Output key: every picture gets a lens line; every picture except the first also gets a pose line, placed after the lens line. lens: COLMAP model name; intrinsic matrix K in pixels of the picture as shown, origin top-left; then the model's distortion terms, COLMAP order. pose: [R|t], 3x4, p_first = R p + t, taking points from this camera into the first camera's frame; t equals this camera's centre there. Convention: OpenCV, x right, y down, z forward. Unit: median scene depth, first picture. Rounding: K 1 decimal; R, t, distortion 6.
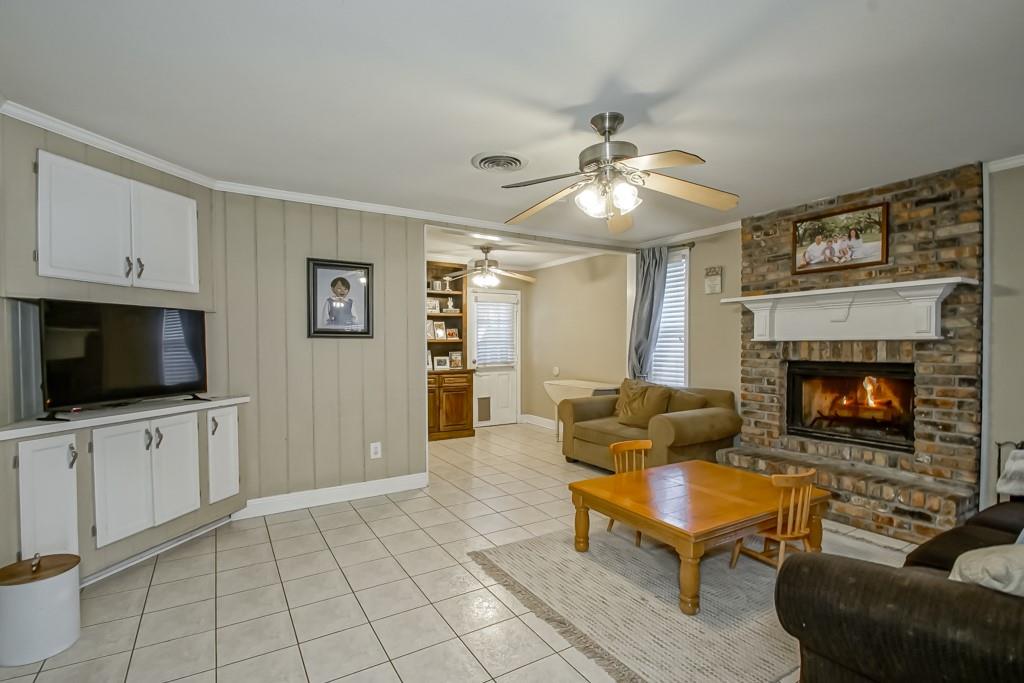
lens RADIAL K [[476.8, 0, 499.2], [0, 476.8, 354.4], [0, 0, 1]] dist [0.001896, -0.009544]
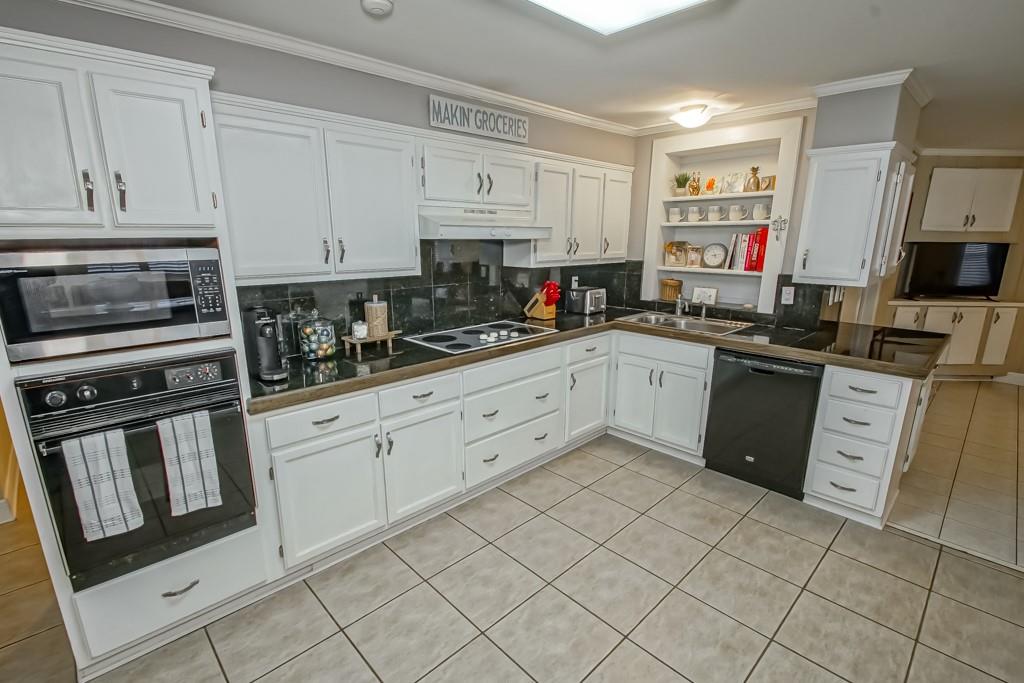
lens RADIAL K [[476.8, 0, 499.2], [0, 476.8, 354.4], [0, 0, 1]] dist [0.001896, -0.009544]
pose [[0.218632, 0.245490, -0.944423, 0.557378], [-0.026909, 0.968986, 0.245646, -0.074143], [0.975436, -0.028292, 0.218457, -0.972894]]
